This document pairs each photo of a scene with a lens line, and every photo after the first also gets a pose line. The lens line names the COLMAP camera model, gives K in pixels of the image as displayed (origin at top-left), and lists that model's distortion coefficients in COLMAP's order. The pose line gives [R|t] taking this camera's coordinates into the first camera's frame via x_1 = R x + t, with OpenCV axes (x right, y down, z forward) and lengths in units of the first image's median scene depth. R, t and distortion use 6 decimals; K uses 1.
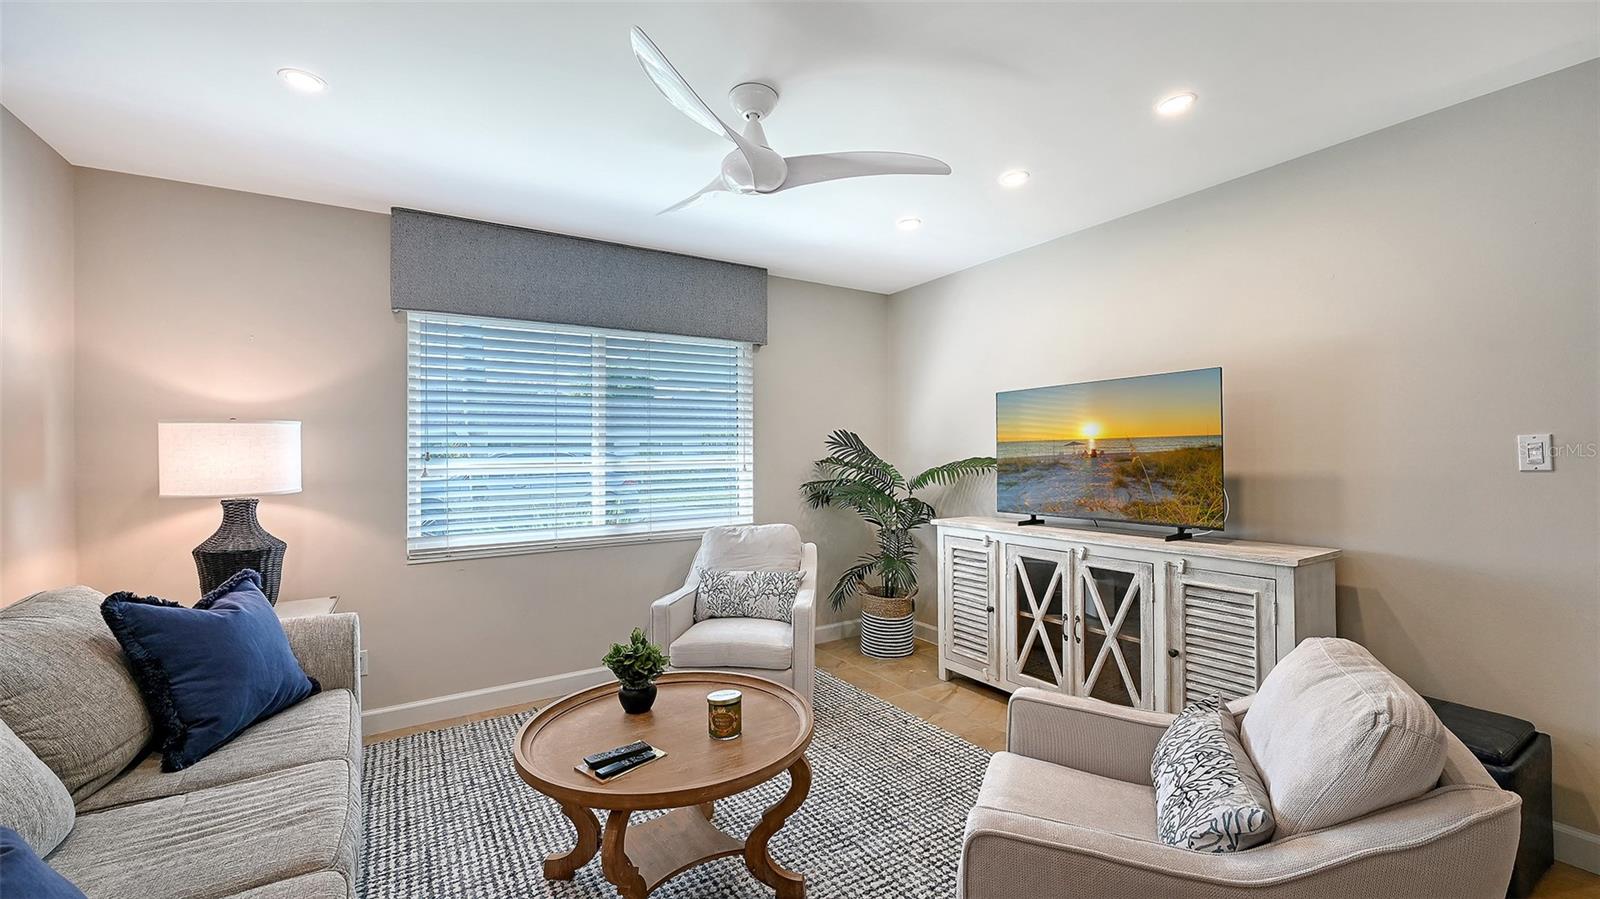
lens RADIAL K [[653.5, 0, 808.3], [0, 653.5, 454.0], [0, 0, 1]] dist [0.000006, 0.000019]
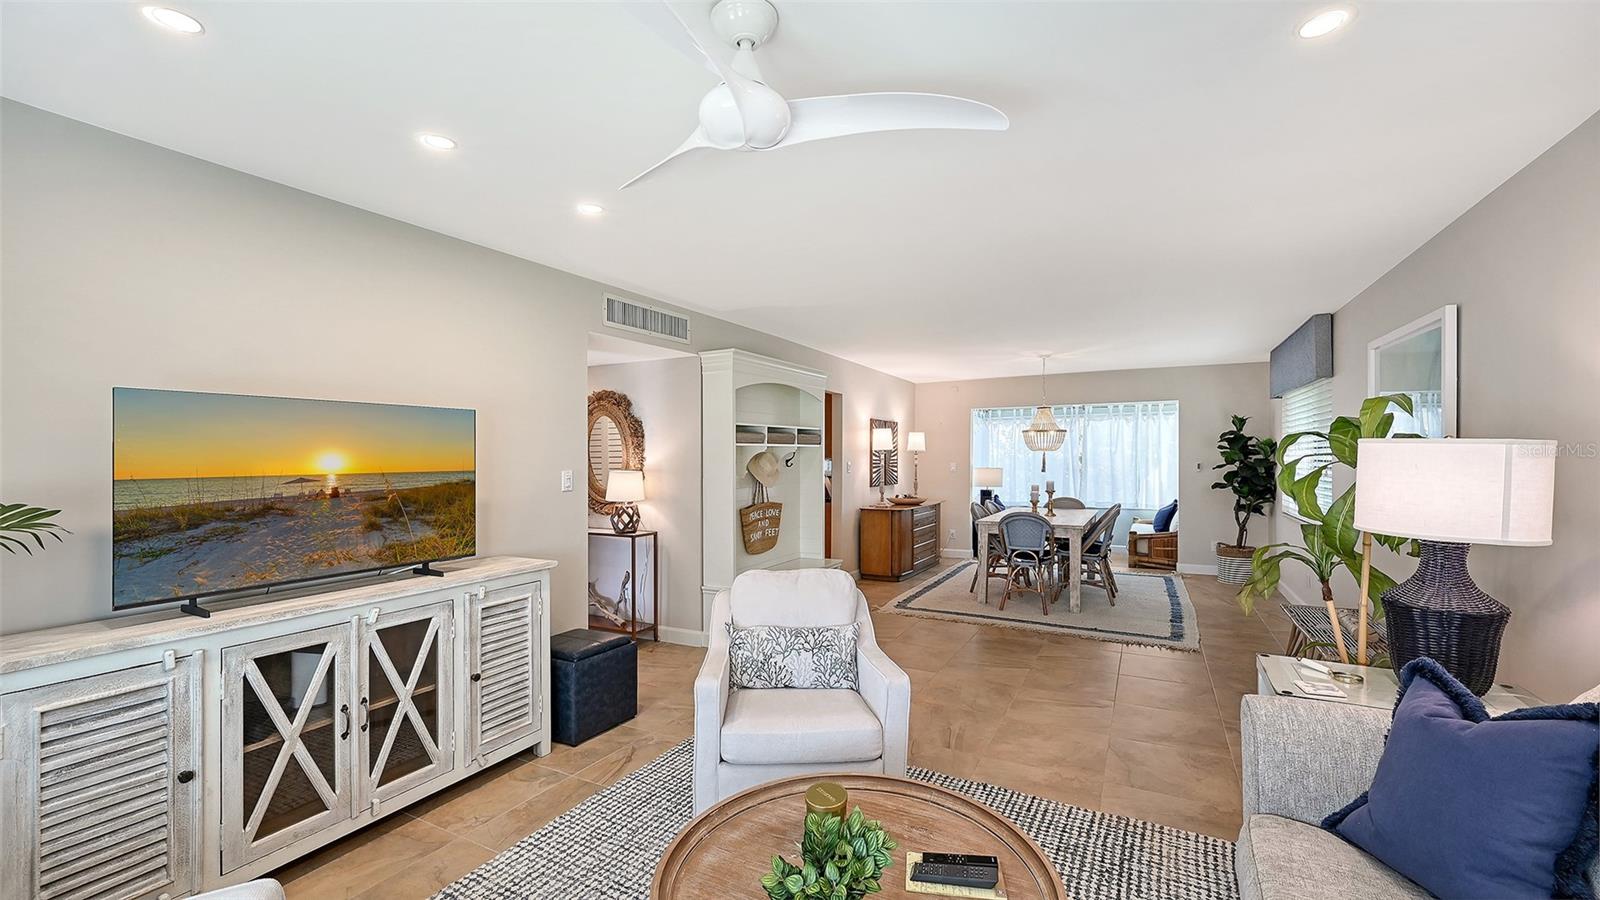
lens RADIAL K [[634.2, 0, 805.1], [0, 634.2, 458.8], [0, 0, 1]] dist [-0.001739, -0.000006]
pose [[-0.494398, 0.010396, 0.869173, -0.490056], [0.007130, 0.999943, -0.007905, -0.030412], [-0.869206, 0.002289, -0.494445, 0.853406]]
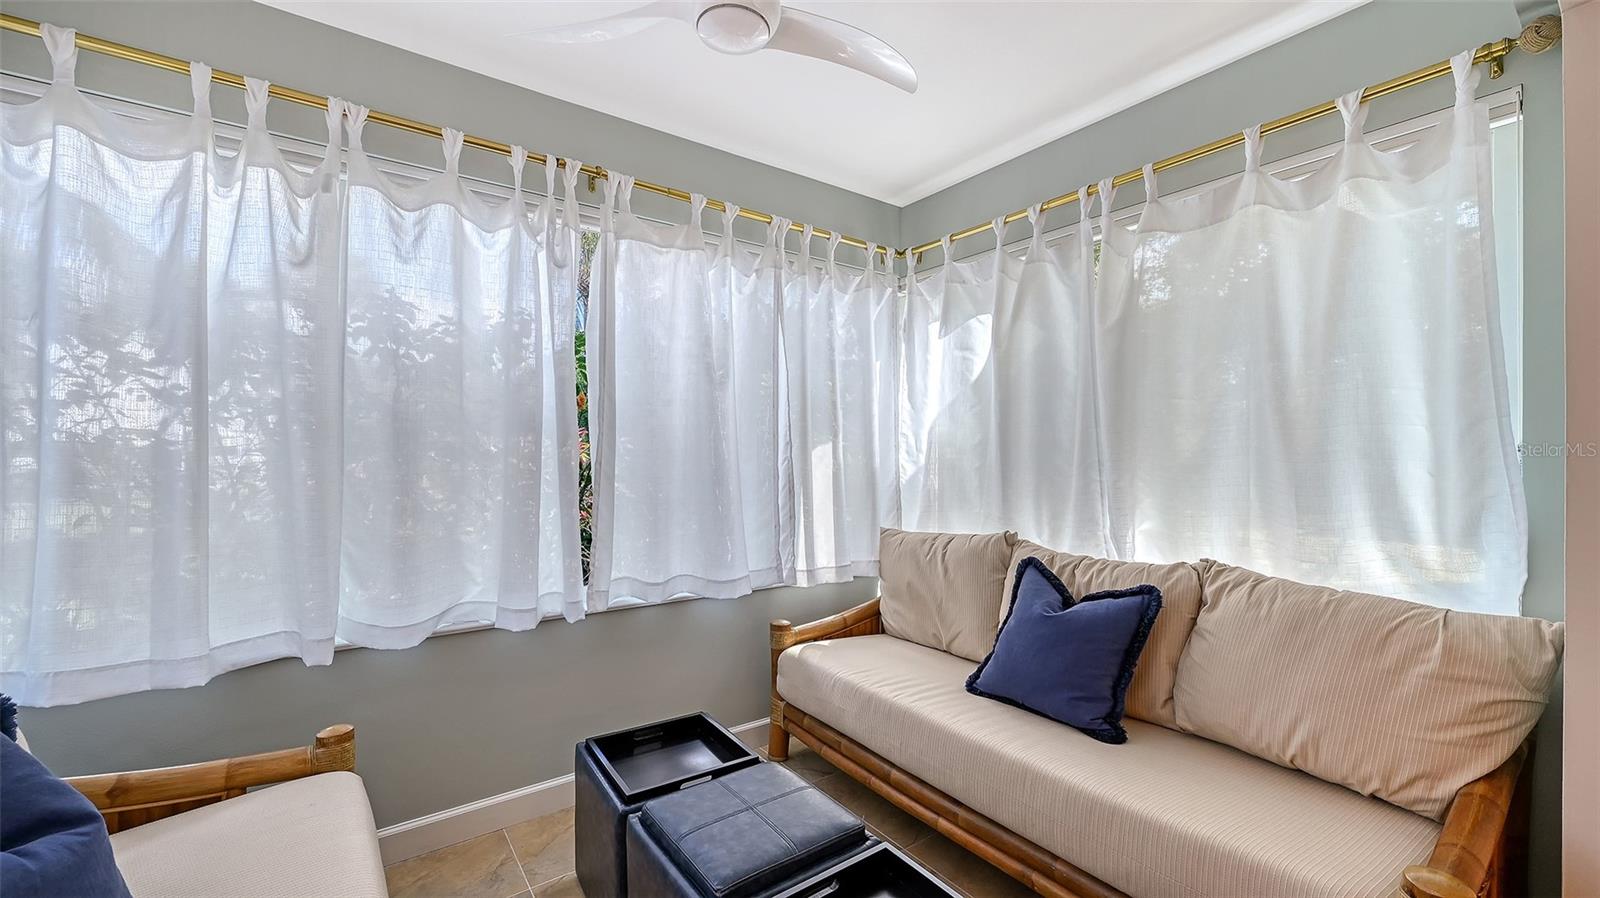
lens RADIAL K [[669.8, 0, 835.8], [0, 669.8, 451.0], [0, 0, 1]] dist [-0.000664, -0.000163]
pose [[-0.997292, 0.004858, -0.073378, 1.618849], [0.005098, 0.999982, -0.003076, 0.020272], [0.073361, -0.003442, -0.997299, -1.423131]]
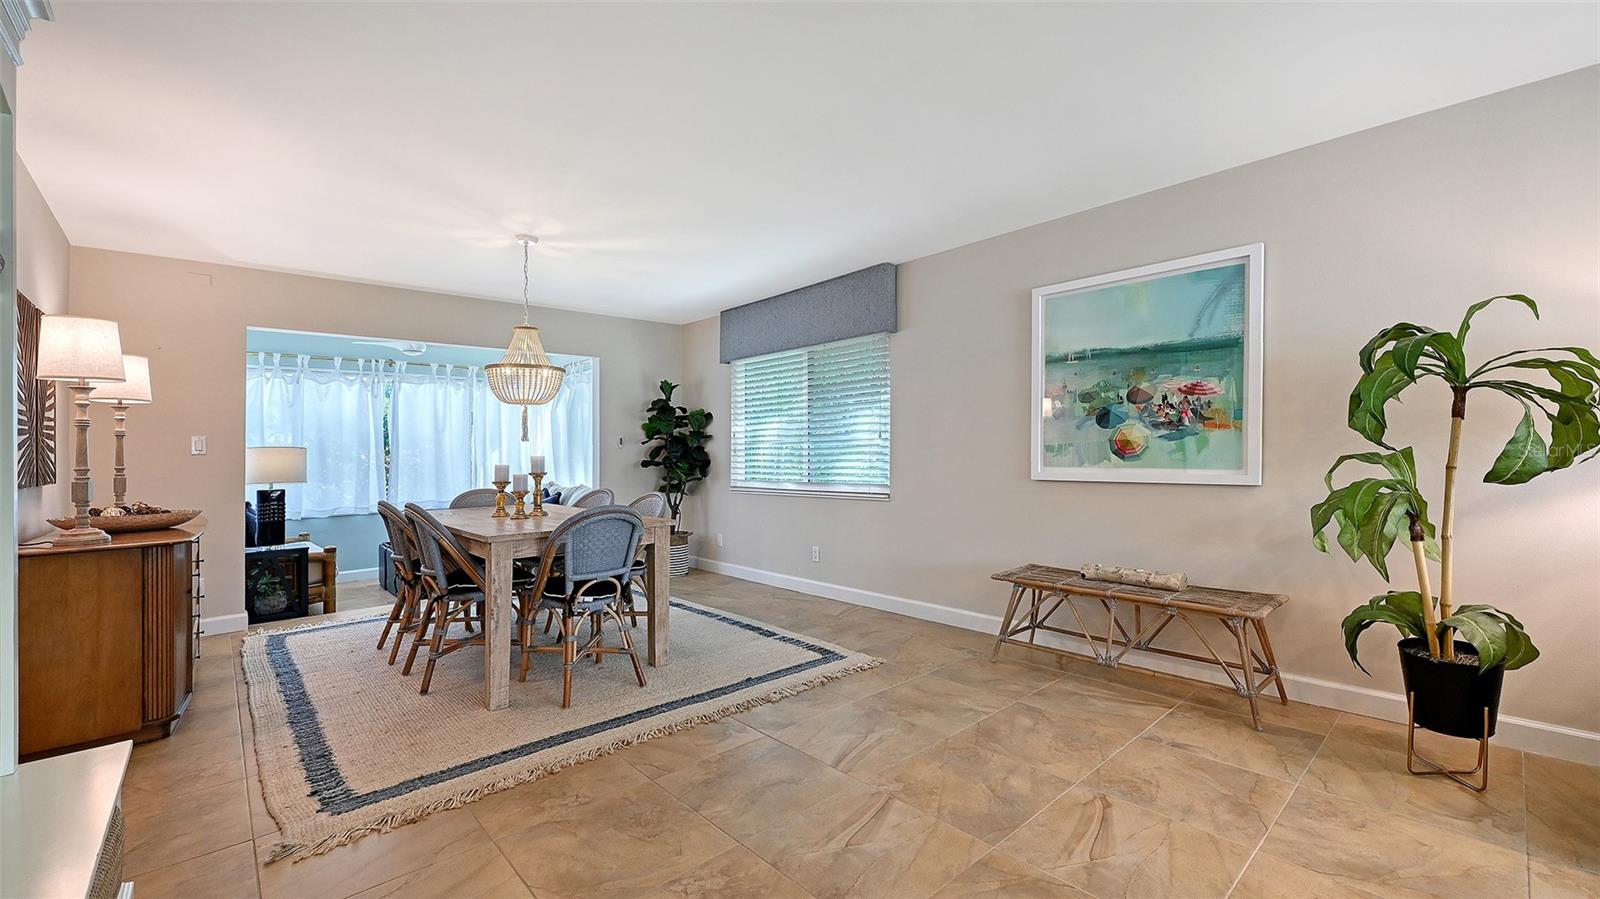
lens RADIAL K [[649.0, 0, 836.0], [0, 649.0, 441.5], [0, 0, 1]] dist [-0.000026, 0.000135]
pose [[-0.982906, 0.023335, -0.182621, 0.654115], [0.026463, 0.999542, -0.014706, 0.041968], [0.182195, -0.019287, -0.983073, 0.429456]]
